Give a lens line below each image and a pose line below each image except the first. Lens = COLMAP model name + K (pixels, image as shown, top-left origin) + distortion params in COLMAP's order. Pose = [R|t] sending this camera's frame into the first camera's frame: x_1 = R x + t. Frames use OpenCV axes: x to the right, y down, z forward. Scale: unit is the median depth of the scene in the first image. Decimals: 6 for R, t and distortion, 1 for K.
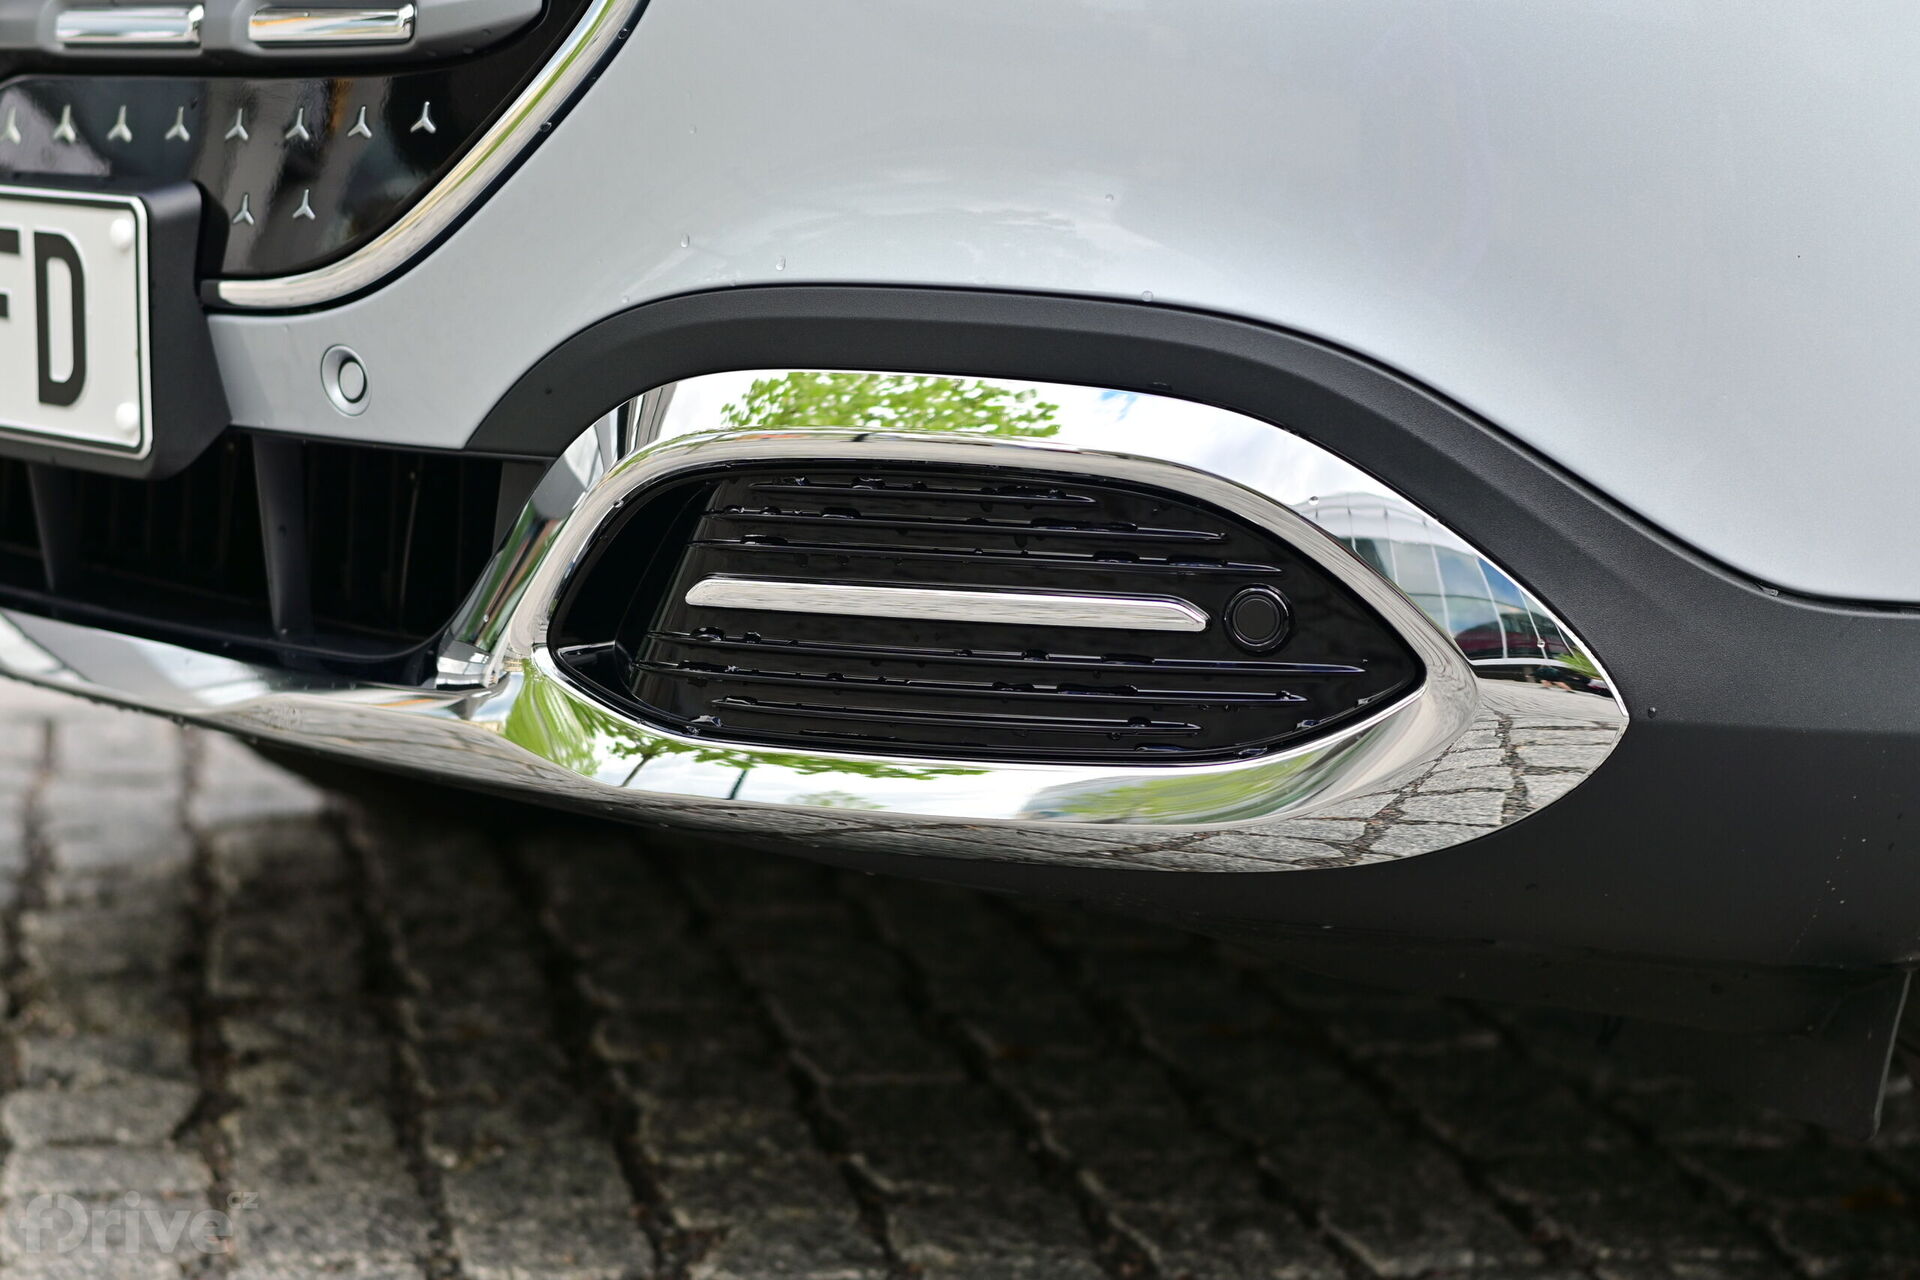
lens RADIAL K [[4317.8, 0, 960.0], [0, 4317.8, 640.0], [0, 0, 1]] dist [-0.049842, 0.139975]
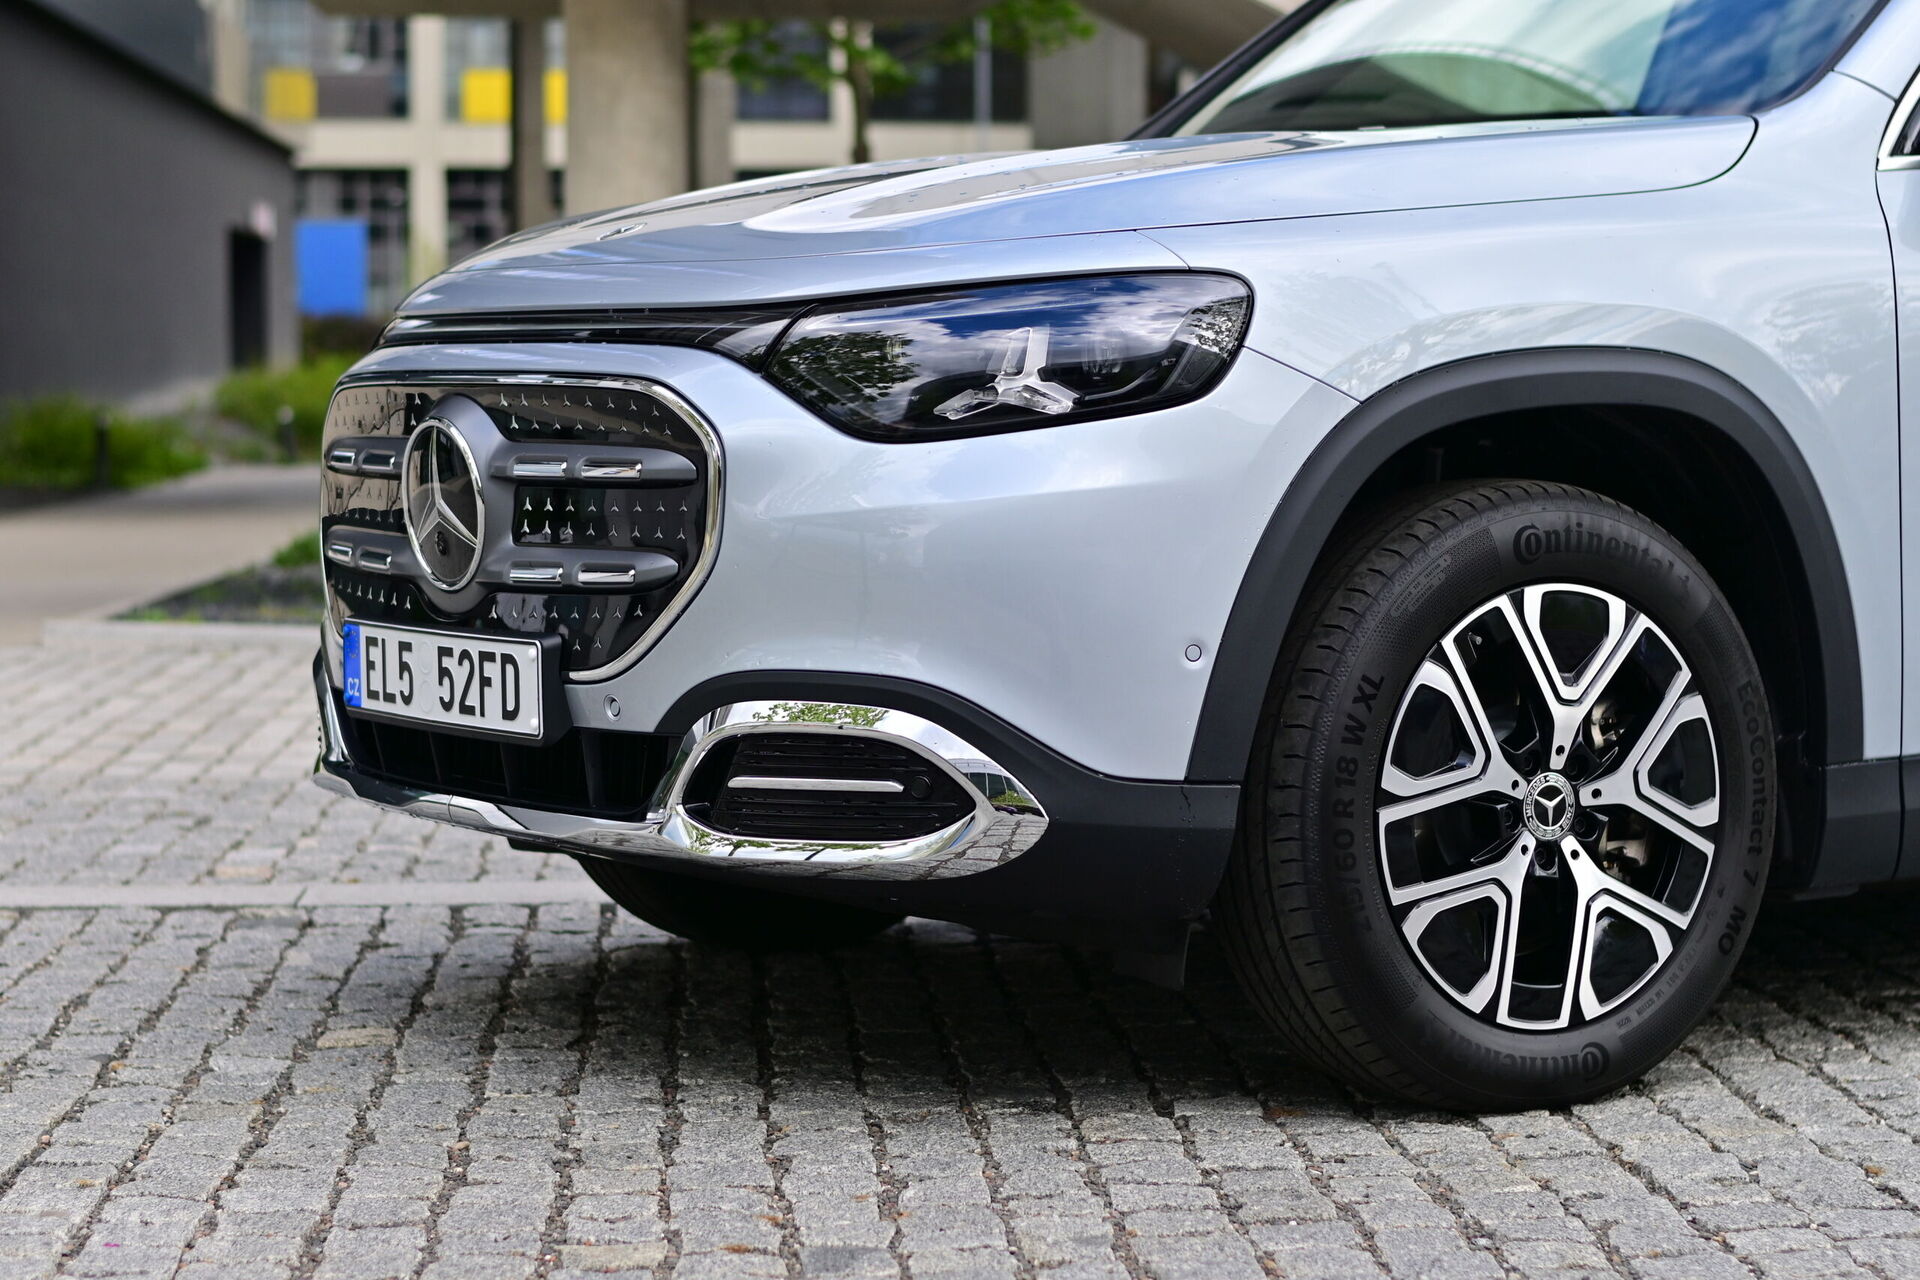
lens RADIAL K [[4317.8, 0, 960.0], [0, 4317.8, 640.0], [0, 0, 1]] dist [-0.049842, 0.139975]
pose [[0.991736, -0.014071, -0.127525, 0.392855], [0.002881, 0.996160, -0.087507, 0.126212], [0.128266, 0.086417, 0.987968, -1.541105]]
